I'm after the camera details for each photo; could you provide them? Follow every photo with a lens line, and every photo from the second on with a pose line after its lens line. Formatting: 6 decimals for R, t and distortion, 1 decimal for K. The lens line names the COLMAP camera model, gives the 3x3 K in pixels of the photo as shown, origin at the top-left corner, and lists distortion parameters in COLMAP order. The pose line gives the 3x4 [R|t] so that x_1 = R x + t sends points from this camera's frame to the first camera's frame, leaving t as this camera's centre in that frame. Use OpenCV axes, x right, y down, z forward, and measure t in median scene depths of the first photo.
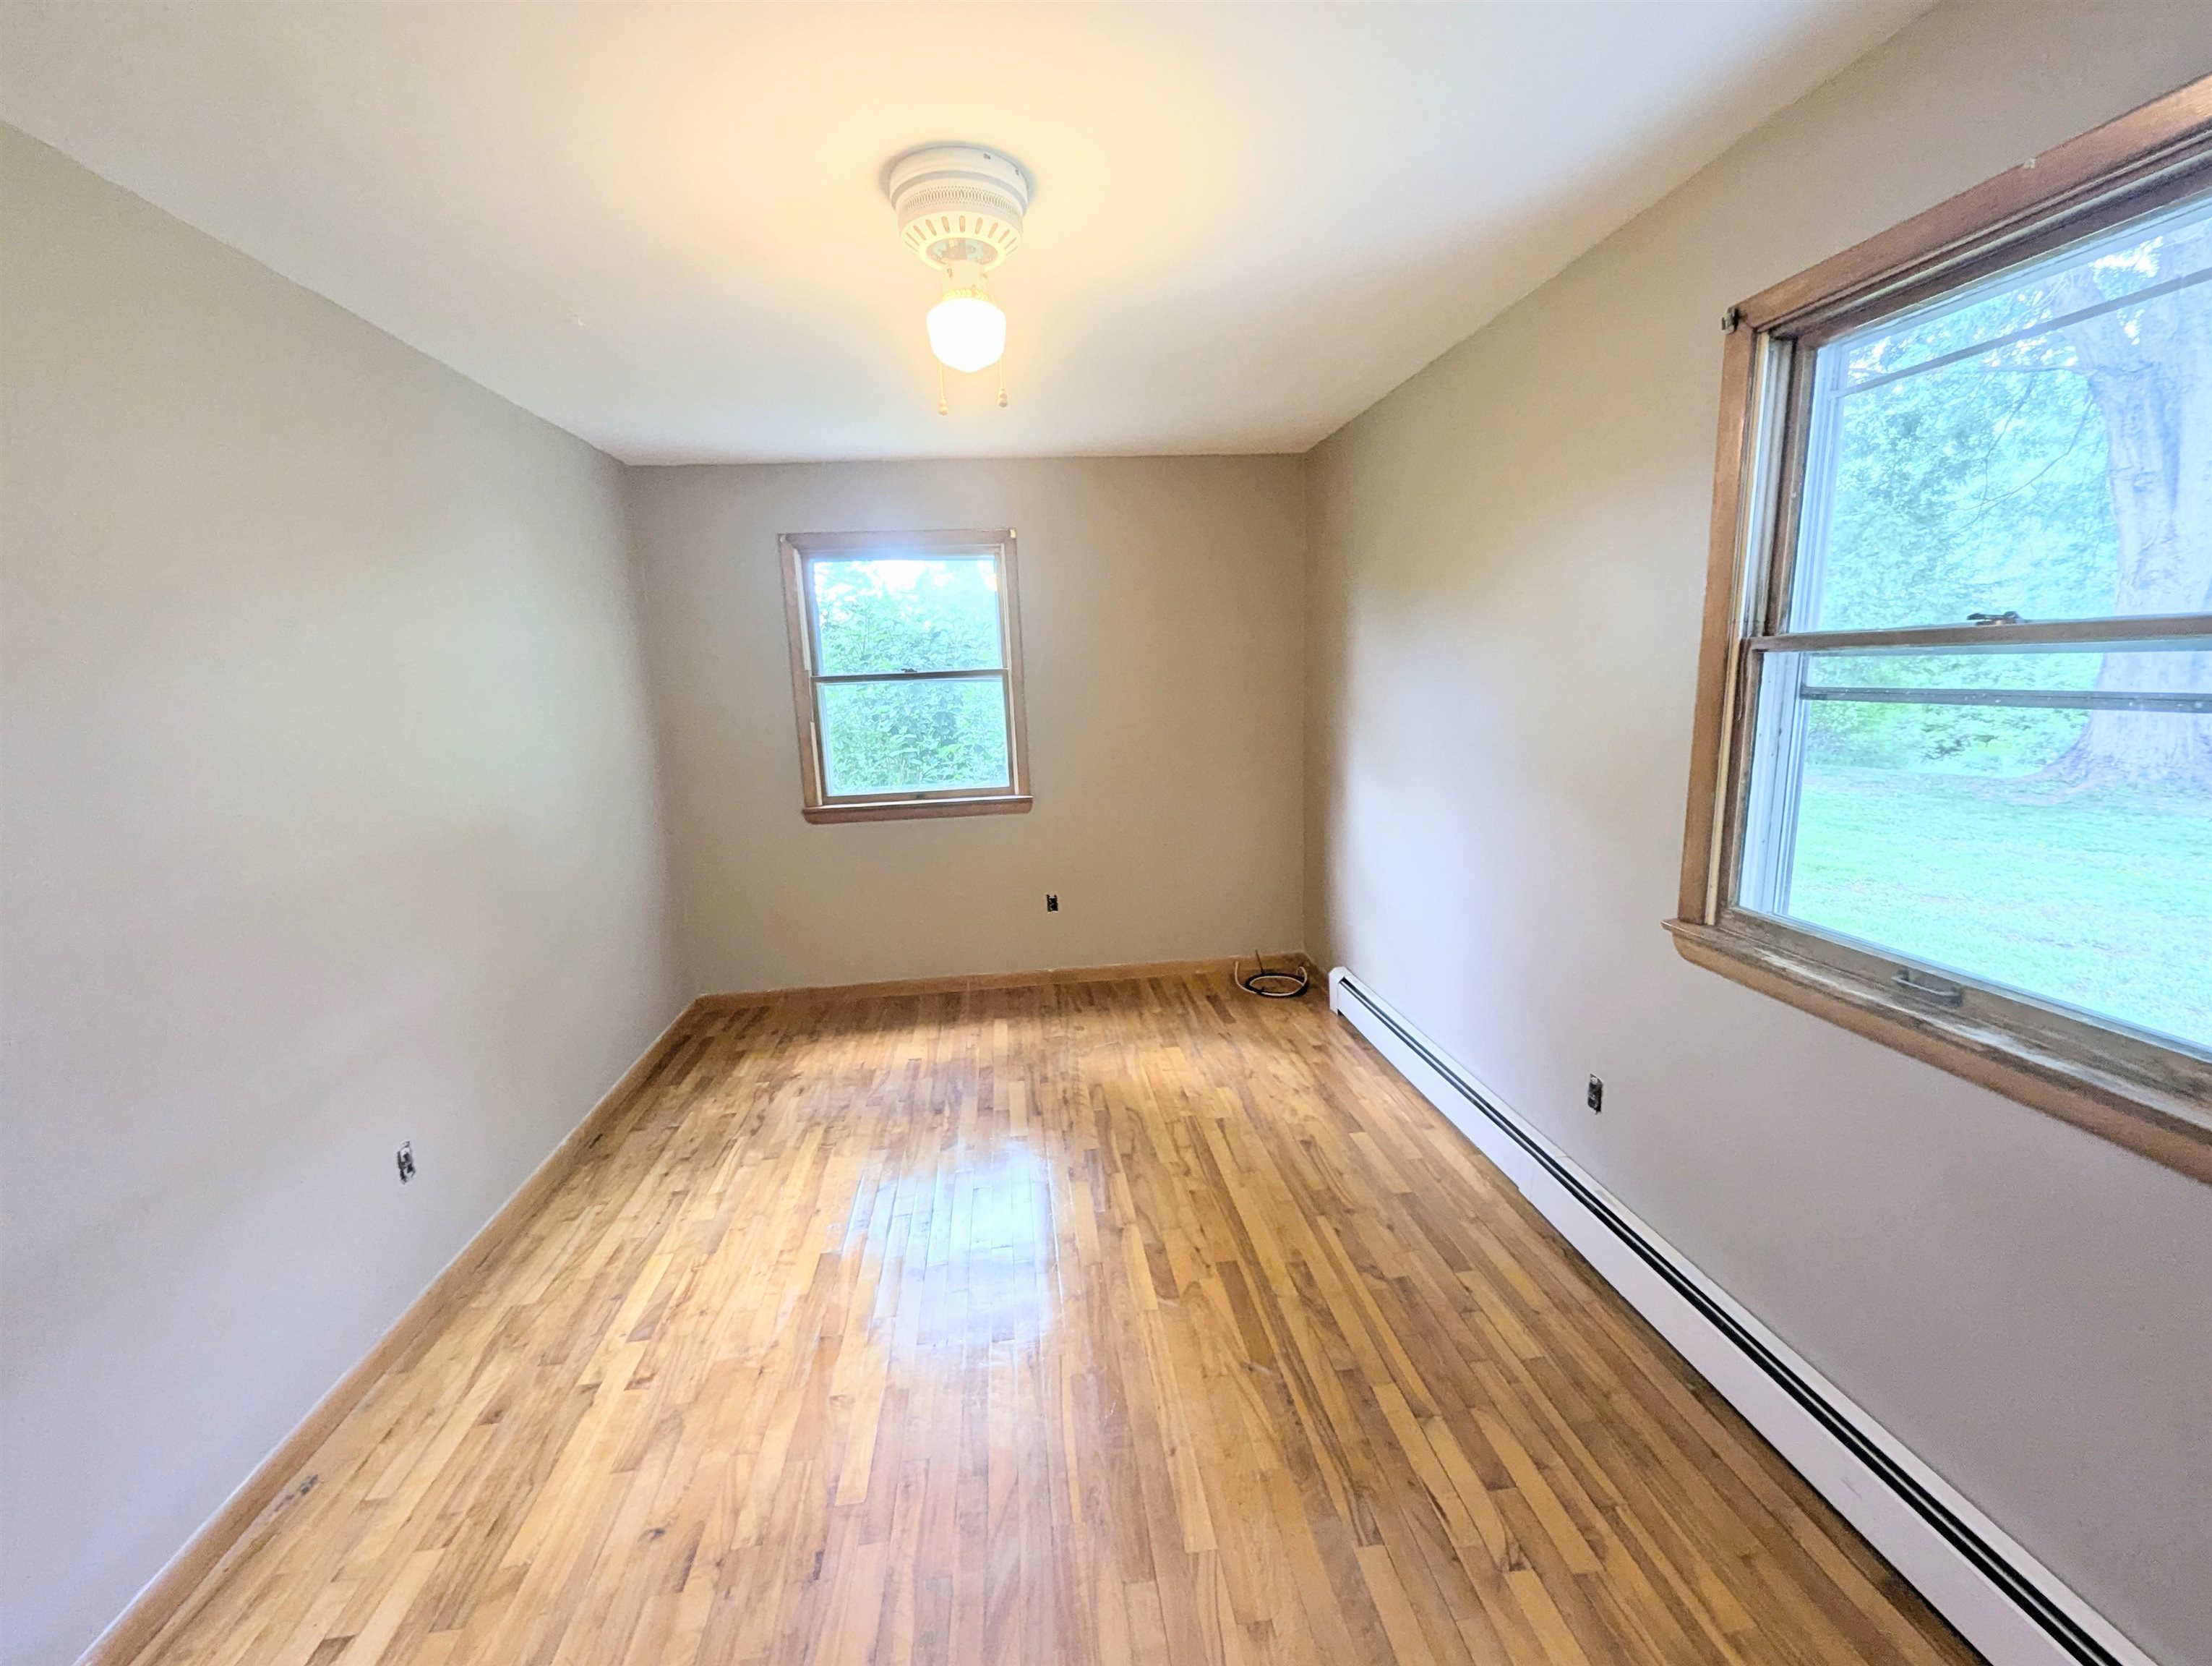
lens RADIAL K [[916.2, 0, 1116.1], [0, 916.2, 830.3], [0, 0, 1]] dist [0.003249, -0.000180]
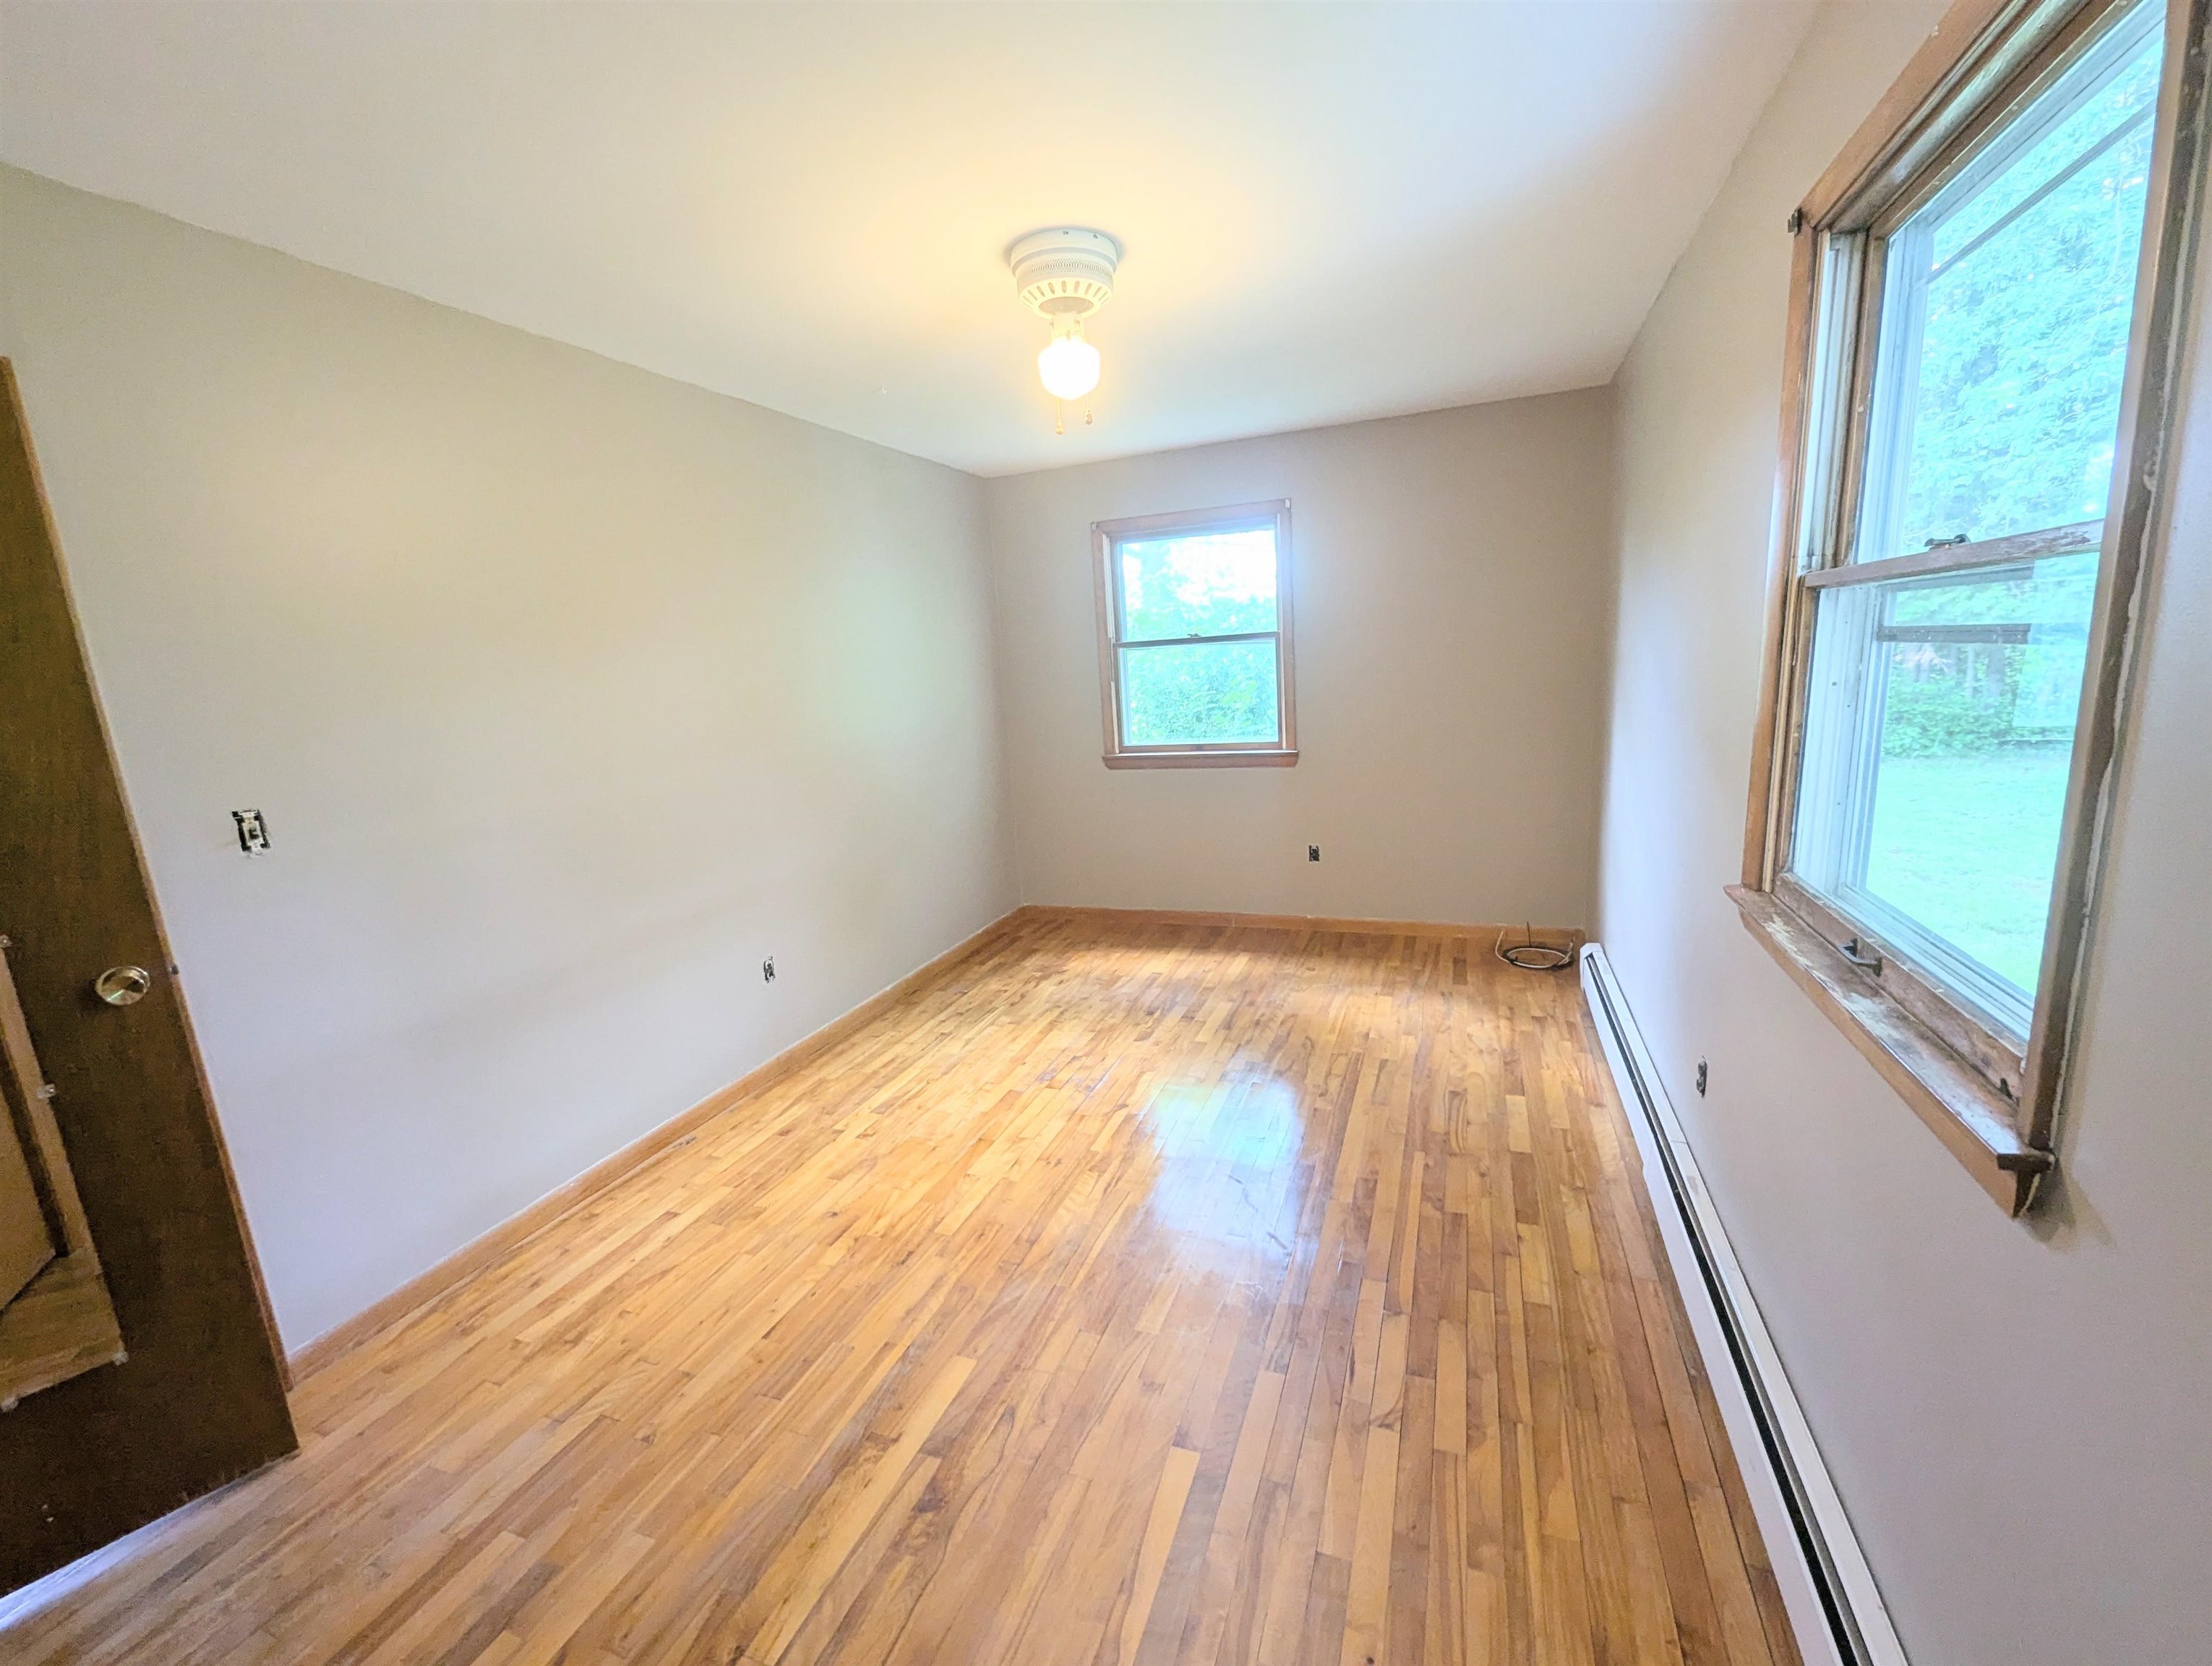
lens RADIAL K [[916.2, 0, 1107.7], [0, 916.2, 824.7], [0, 0, 1]] dist [0.003249, -0.000180]
pose [[0.888694, 0.065846, -0.453747, 0.386797], [-0.051667, 0.997713, 0.043592, 0.024717], [0.455580, -0.015296, 0.890063, -0.092157]]
